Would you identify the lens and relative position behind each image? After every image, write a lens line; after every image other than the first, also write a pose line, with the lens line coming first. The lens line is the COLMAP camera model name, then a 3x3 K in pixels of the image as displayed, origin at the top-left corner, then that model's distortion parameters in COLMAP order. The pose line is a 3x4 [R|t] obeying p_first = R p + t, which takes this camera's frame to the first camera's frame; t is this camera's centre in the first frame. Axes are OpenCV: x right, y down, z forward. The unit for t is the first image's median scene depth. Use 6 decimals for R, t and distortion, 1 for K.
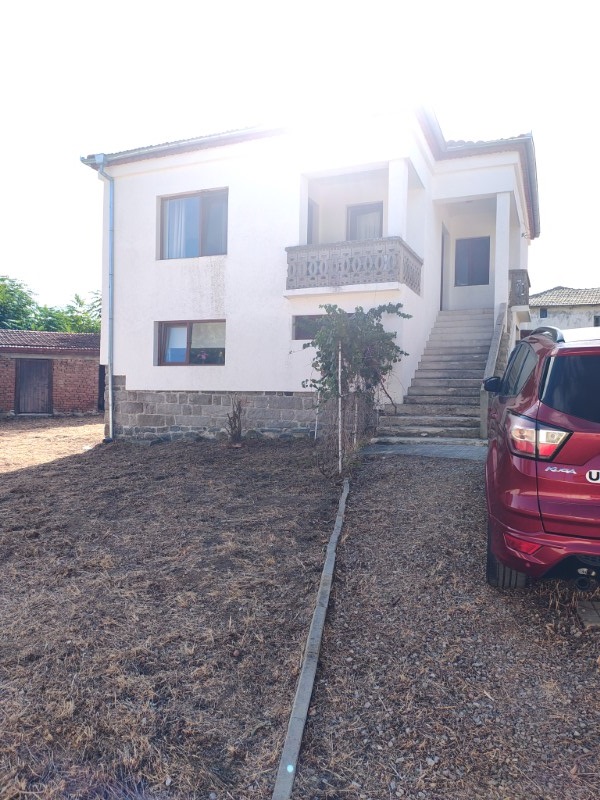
lens RADIAL K [[588.6, 0, 302.1], [0, 588.6, 399.4], [0, 0, 1]] dist [0.039257, -0.079047]
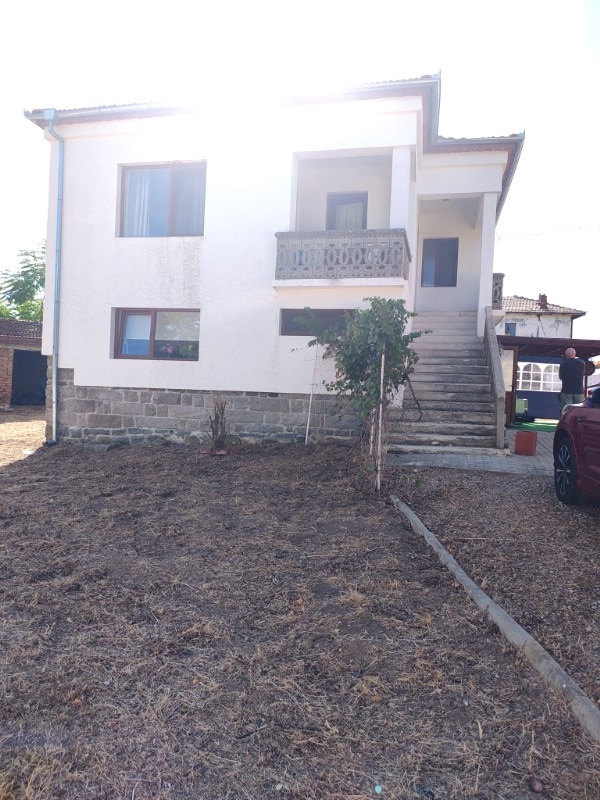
lens RADIAL K [[588.6, 0, 298.4], [0, 588.6, 397.2], [0, 0, 1]] dist [0.039257, -0.079047]
pose [[0.983565, 0.021768, 0.179237, -0.142479], [-0.022204, 0.999753, 0.000428, -0.006743], [-0.179184, -0.004400, 0.983806, 0.100333]]
